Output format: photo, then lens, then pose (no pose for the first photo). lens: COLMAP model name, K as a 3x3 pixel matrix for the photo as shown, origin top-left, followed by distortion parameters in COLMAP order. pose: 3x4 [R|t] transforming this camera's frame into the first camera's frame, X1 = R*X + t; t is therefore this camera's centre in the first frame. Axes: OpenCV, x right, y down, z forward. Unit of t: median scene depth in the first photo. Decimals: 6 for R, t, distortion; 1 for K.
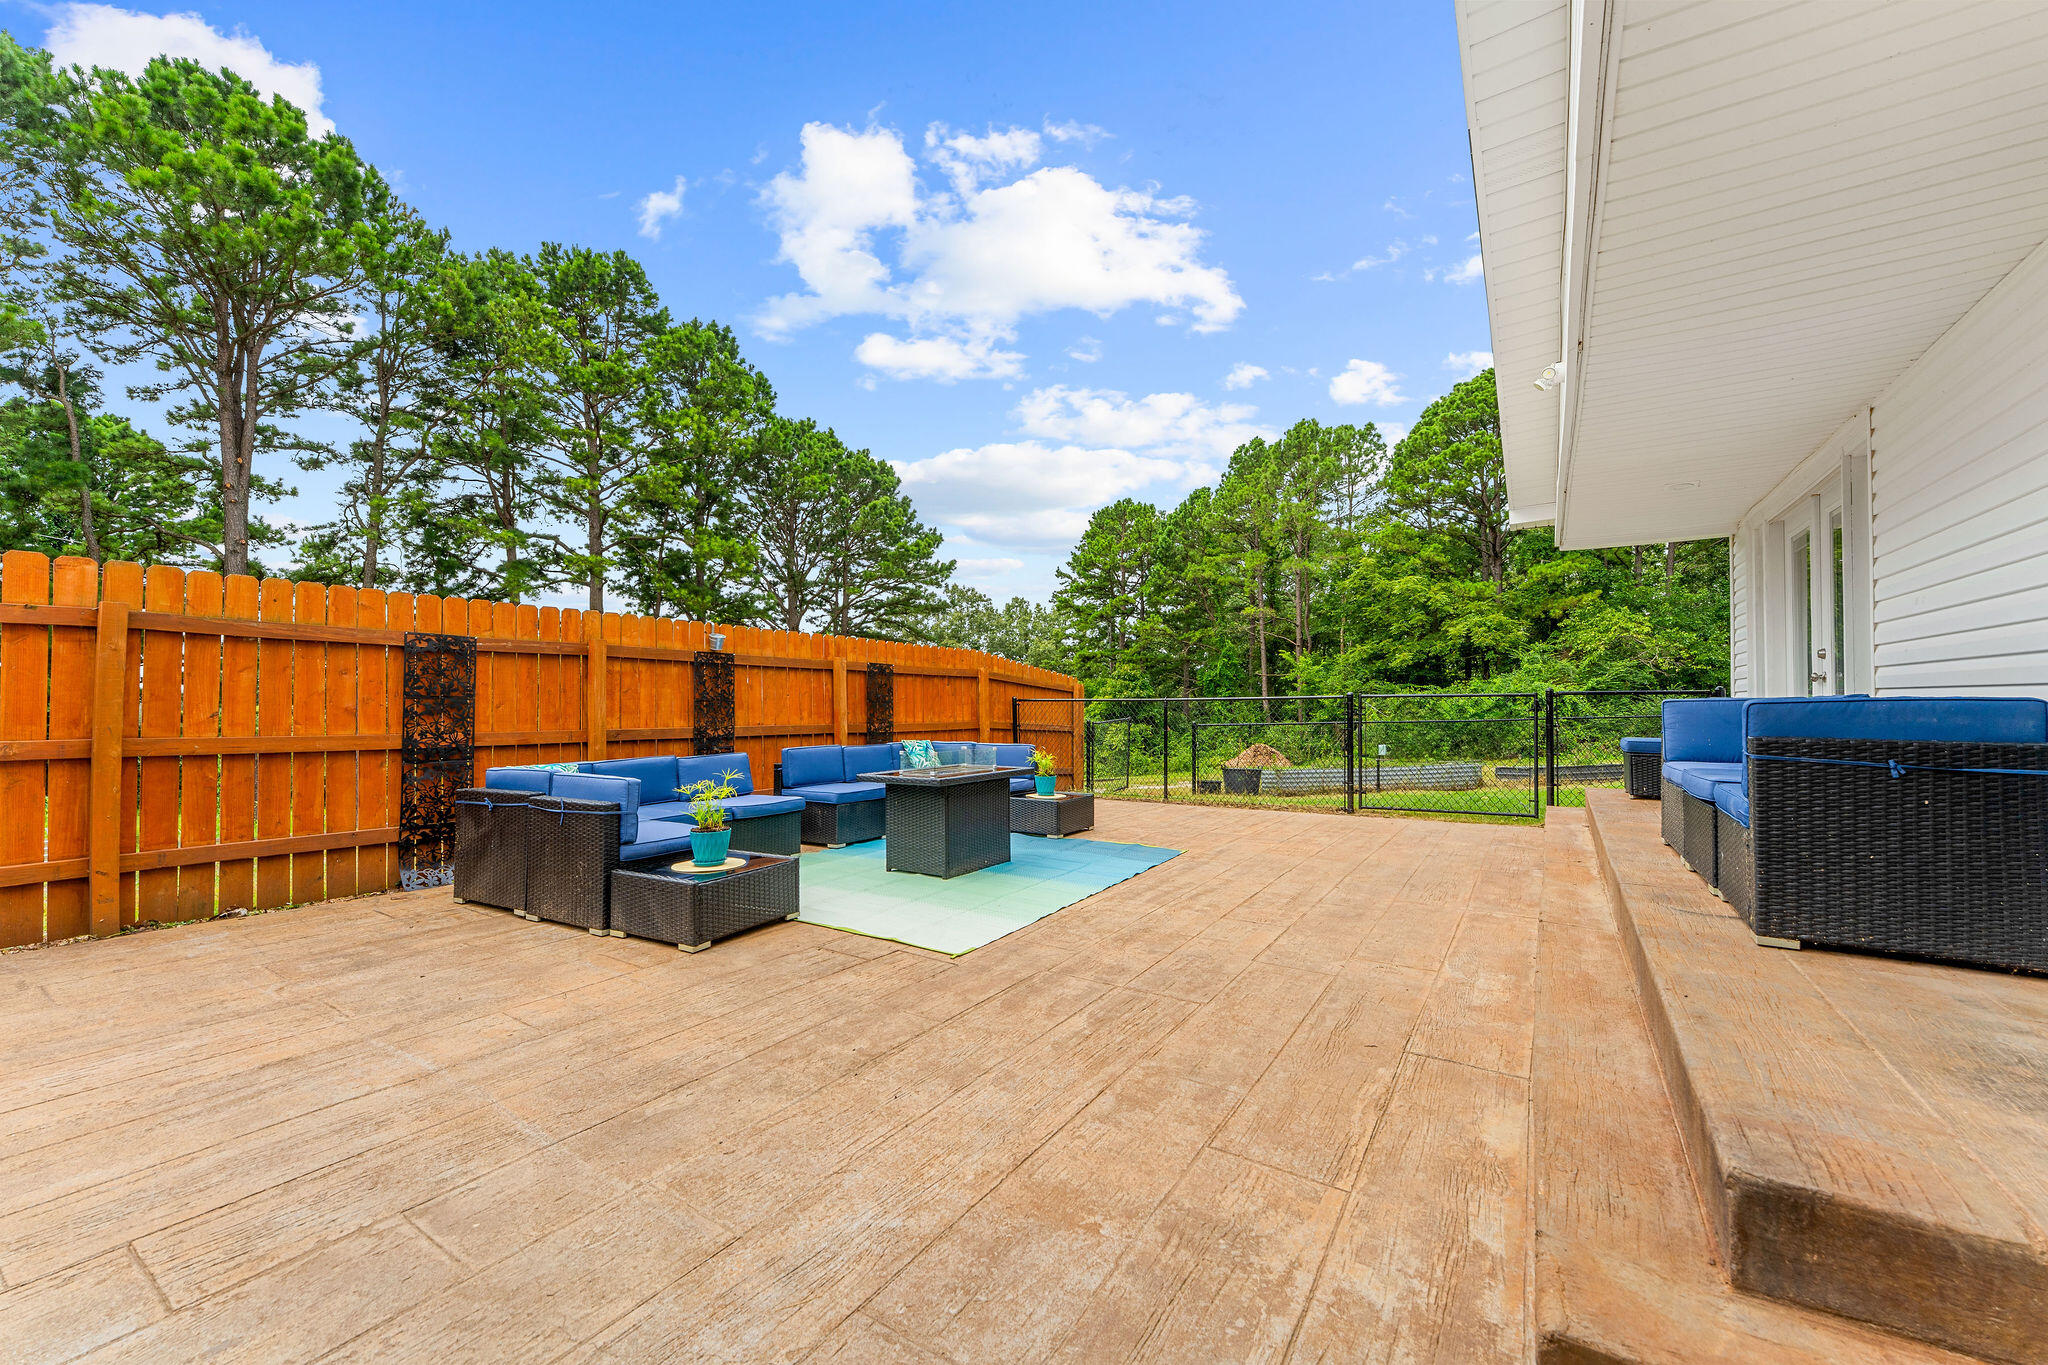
lens RADIAL K [[814.1, 0, 1015.4], [0, 814.1, 684.5], [0, 0, 1]] dist [-0.002420, -0.000183]
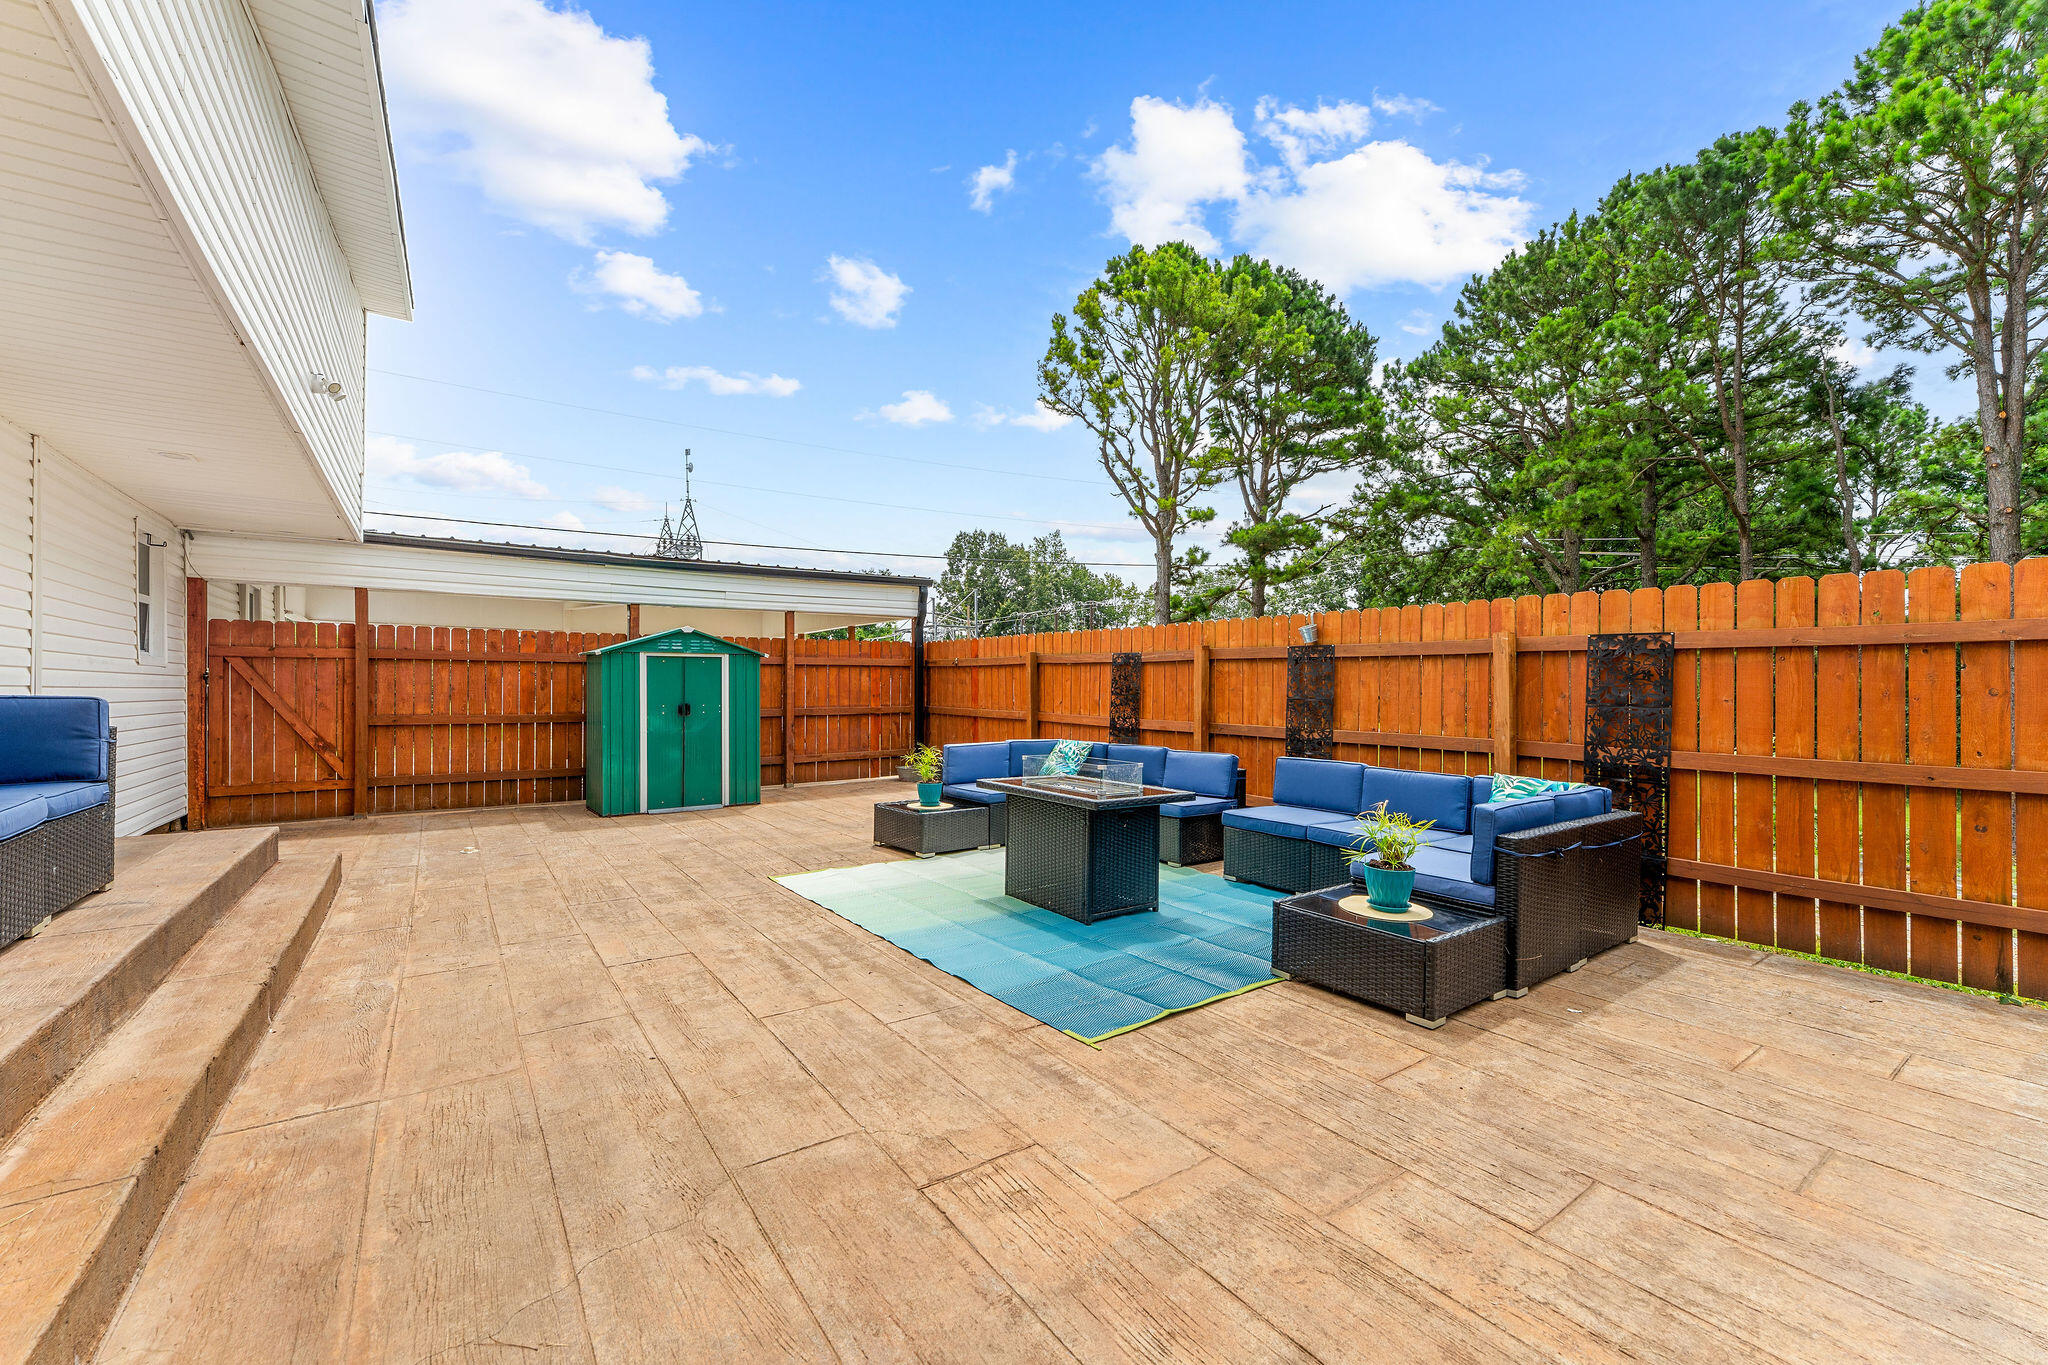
lens RADIAL K [[814.1, 0, 1012.3], [0, 814.1, 687.3], [0, 0, 1]] dist [-0.002420, -0.000183]
pose [[-0.368679, -0.005427, -0.929541, 0.914045], [0.010302, 0.999898, -0.009924, 0.019268], [0.929500, -0.013235, -0.368586, 1.613579]]
